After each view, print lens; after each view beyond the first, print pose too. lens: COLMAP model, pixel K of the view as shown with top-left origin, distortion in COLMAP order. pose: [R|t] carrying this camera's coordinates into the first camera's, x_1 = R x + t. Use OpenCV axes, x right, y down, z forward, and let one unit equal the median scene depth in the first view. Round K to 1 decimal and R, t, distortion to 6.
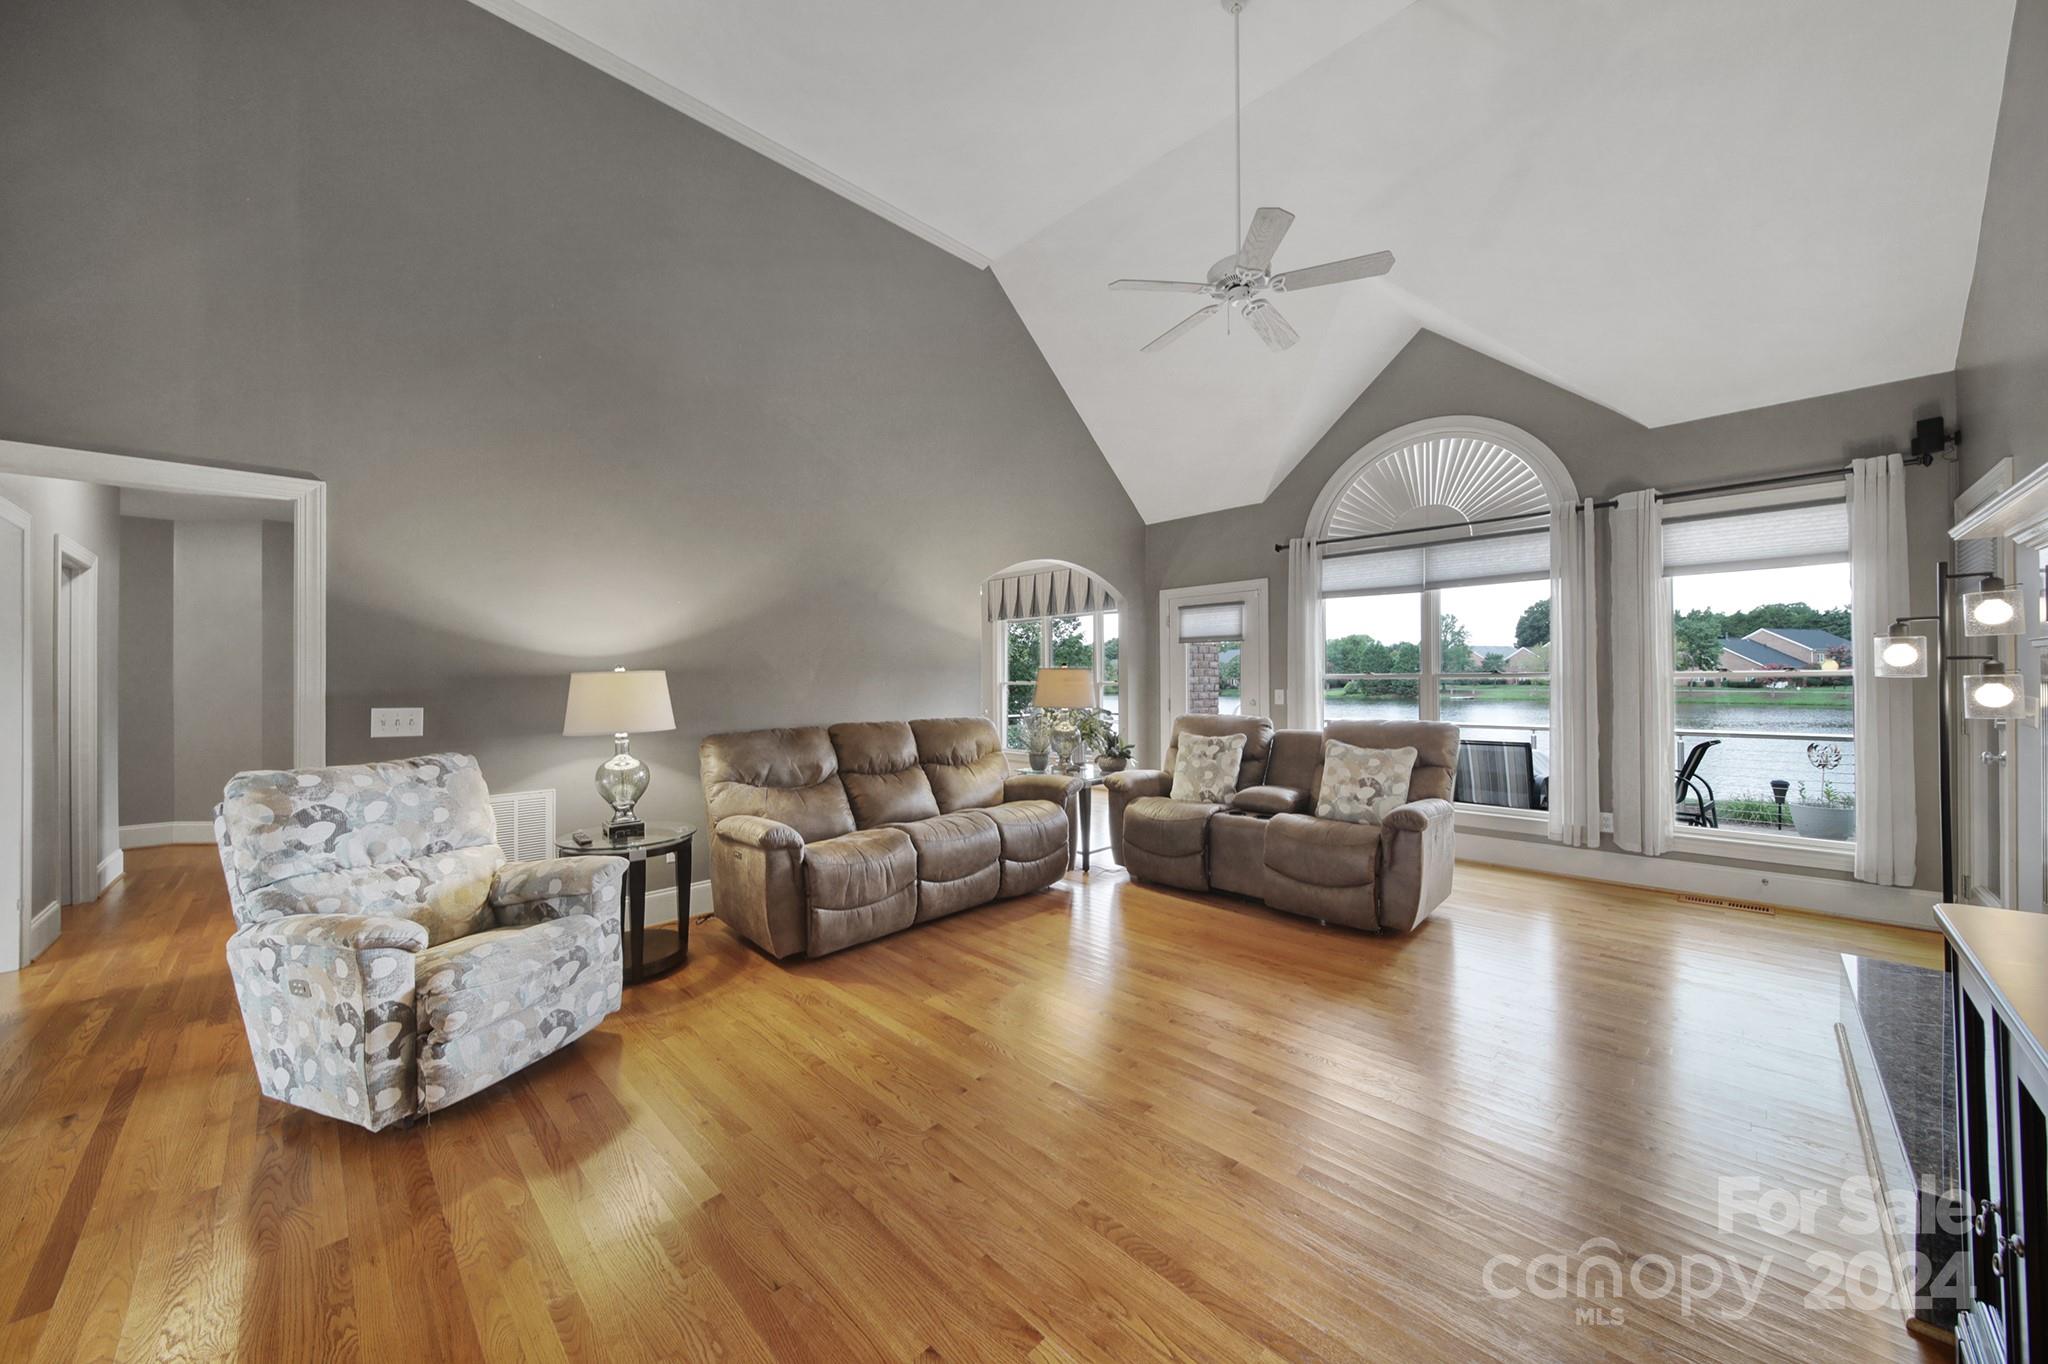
lens RADIAL K [[721.3, 0, 1018.5], [0, 721.3, 680.3], [0, 0, 1]] dist [-0.002228, -0.000293]
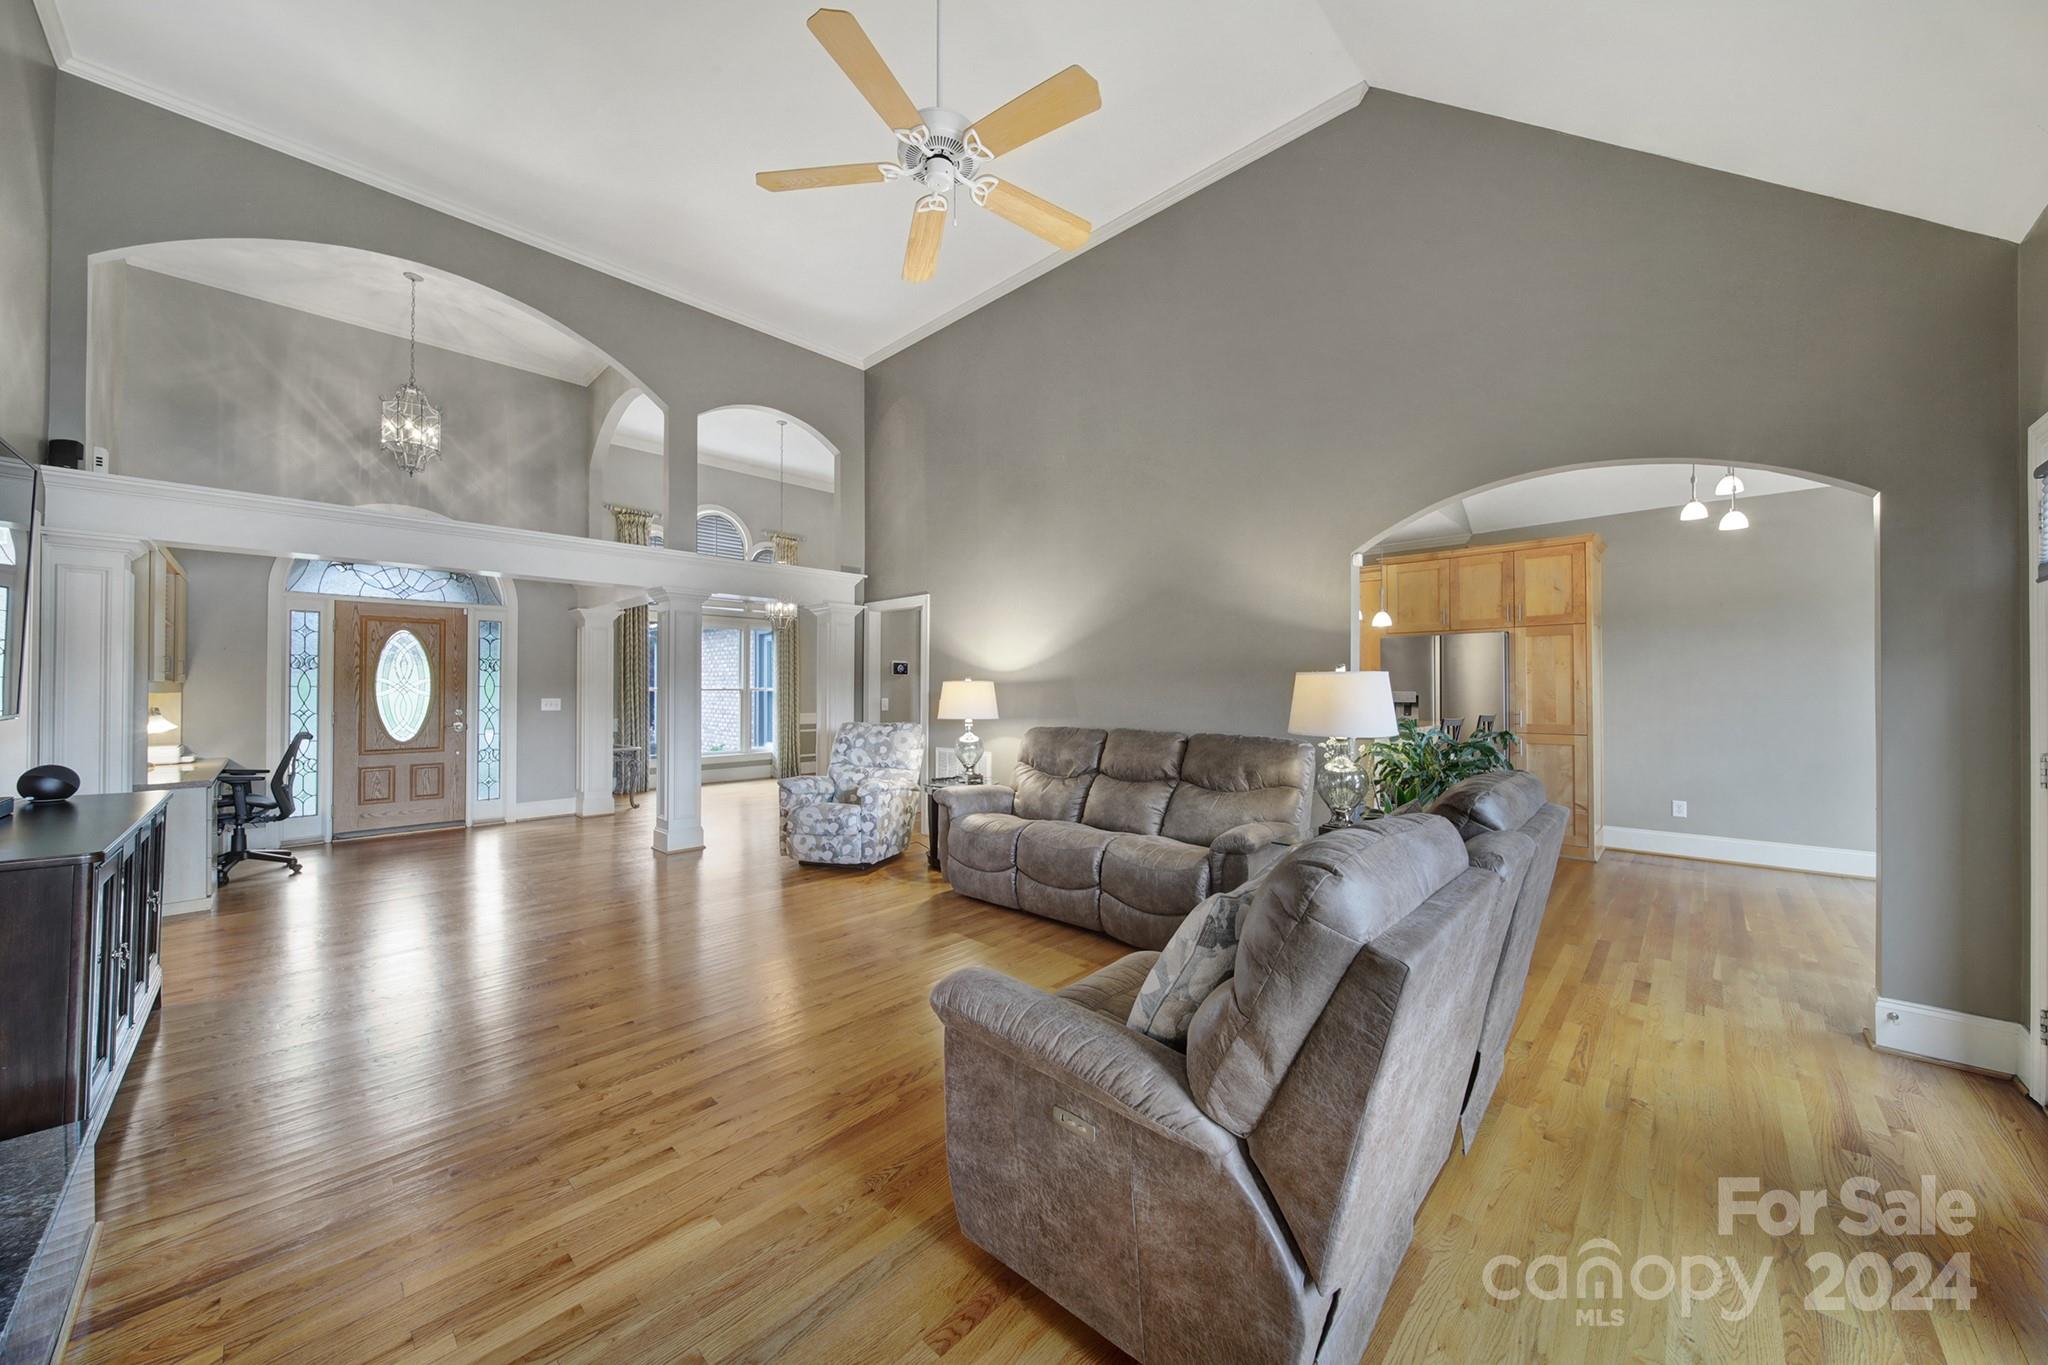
lens RADIAL K [[721.3, 0, 1018.5], [0, 721.3, 680.8], [0, 0, 1]] dist [-0.002228, -0.000293]
pose [[0.026407, -0.002050, -0.999649, 0.863606], [-0.001704, 0.999996, -0.002095, -0.007764], [0.999650, 0.001758, 0.026404, 0.870890]]
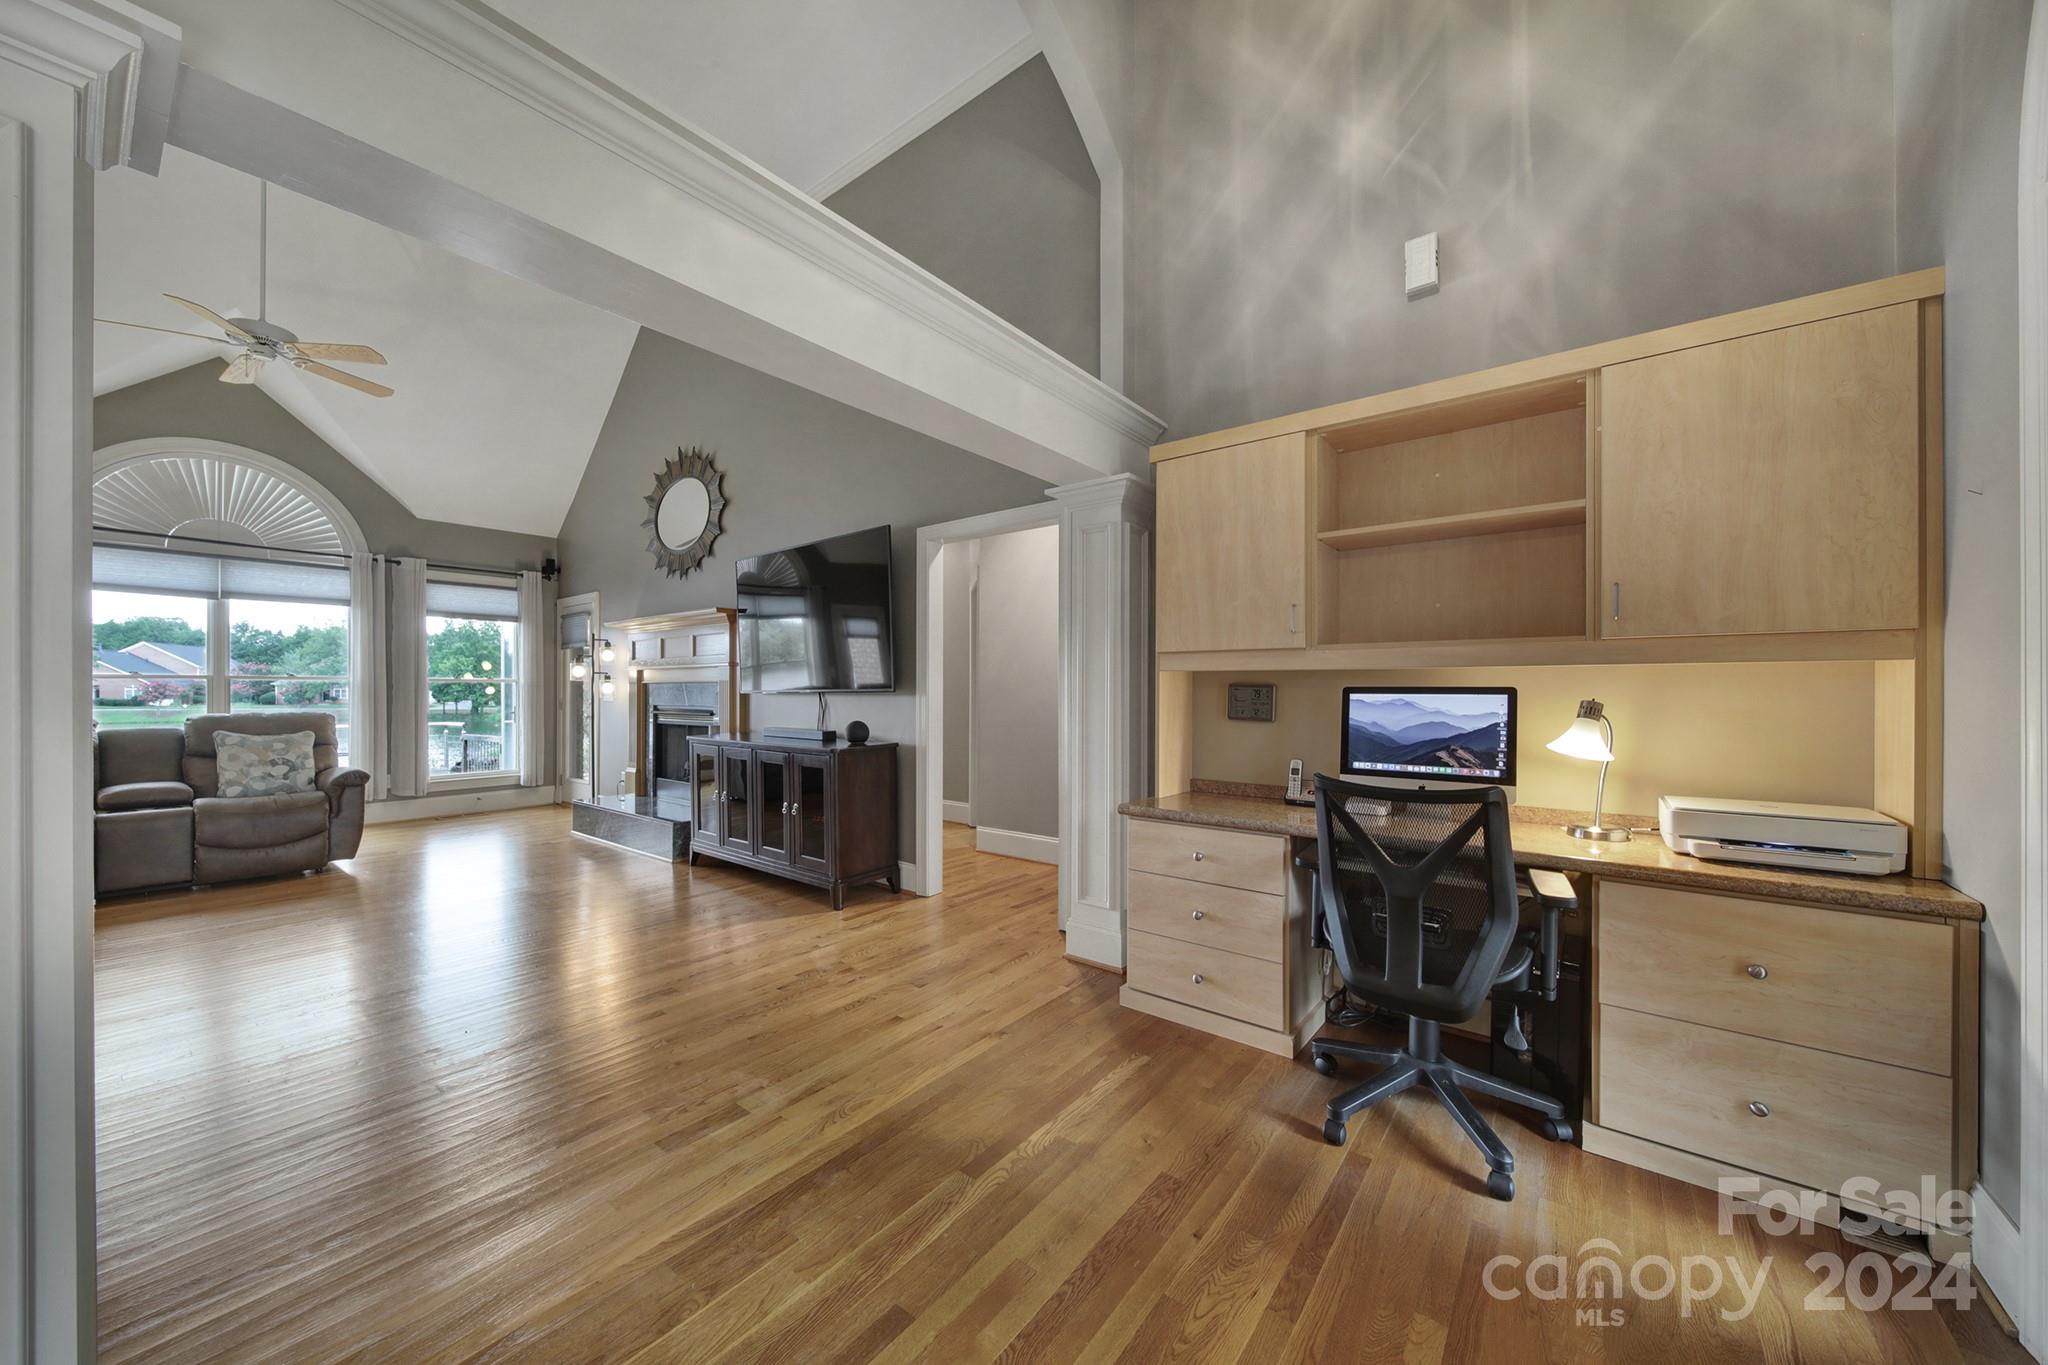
lens RADIAL K [[724.8, 0, 1025.0], [0, 724.8, 689.7], [0, 0, 1]] dist [-0.004581, -0.000445]
pose [[-0.128591, 0.010255, 0.991645, -0.855186], [0.002272, 0.999947, -0.010046, 0.034654], [-0.991695, 0.000961, -0.128607, -0.084467]]
